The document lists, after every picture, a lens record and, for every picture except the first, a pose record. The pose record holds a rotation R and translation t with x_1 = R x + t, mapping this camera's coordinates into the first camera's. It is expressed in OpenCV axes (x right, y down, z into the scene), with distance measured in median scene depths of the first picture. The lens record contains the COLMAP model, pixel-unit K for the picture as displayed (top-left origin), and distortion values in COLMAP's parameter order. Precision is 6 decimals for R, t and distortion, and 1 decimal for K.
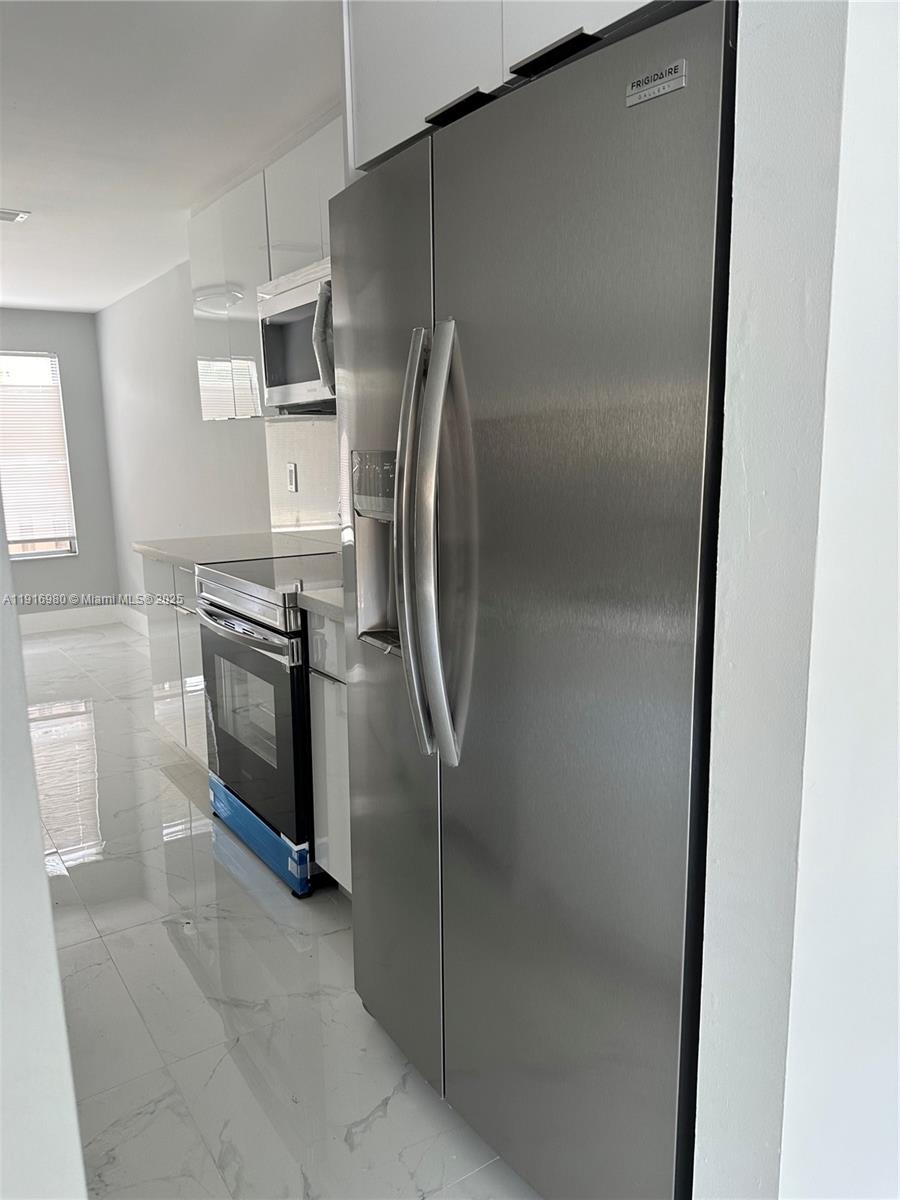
lens RADIAL K [[831.1, 0, 444.9], [0, 831.1, 606.9], [0, 0, 1]] dist [0.081106, -0.113067]
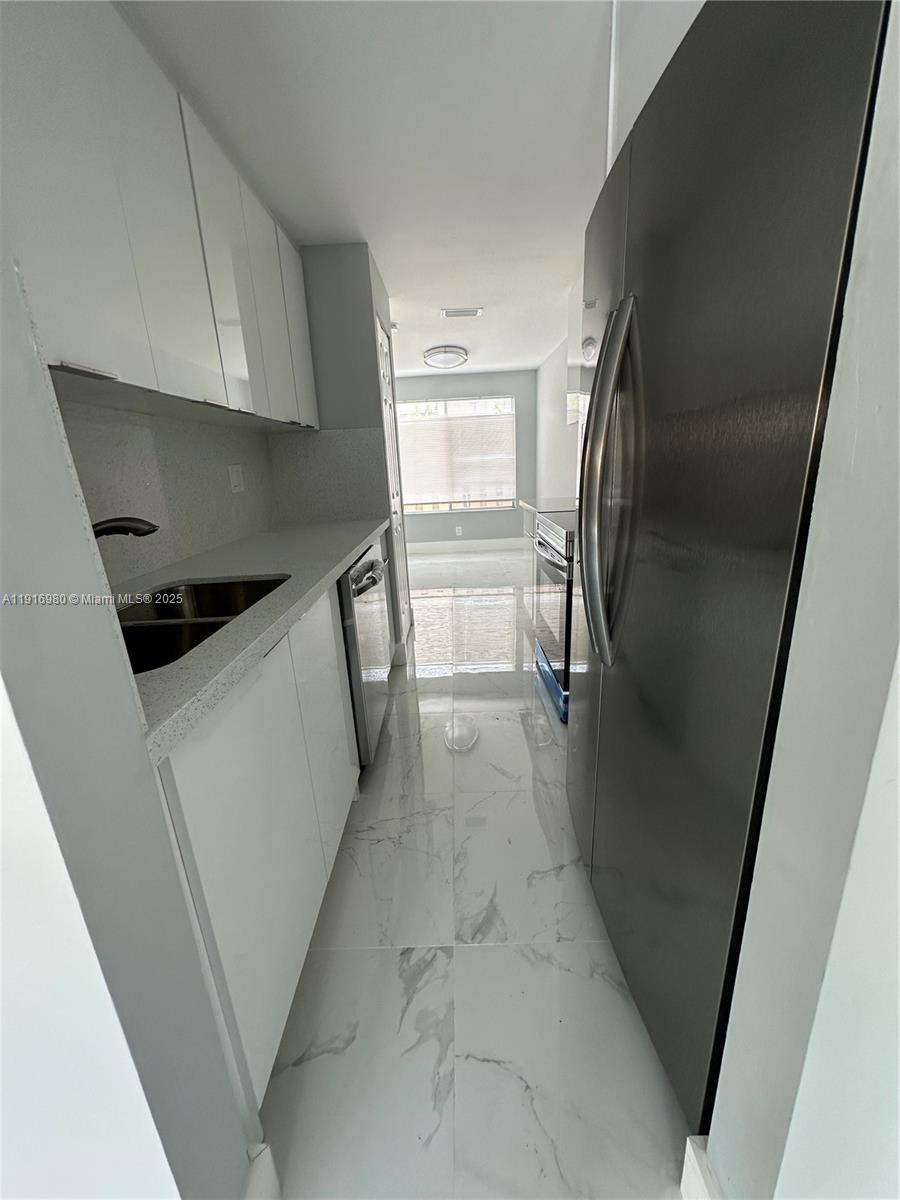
lens RADIAL K [[474.3, 0, 451.4], [0, 474.3, 598.6], [0, 0, 1]] dist [-0.006985, 0.002589]
pose [[0.823856, 0.136536, -0.550109, 0.117896], [-0.072439, 0.987957, 0.136722, 0.002406], [0.562151, -0.072790, 0.823825, 0.149391]]
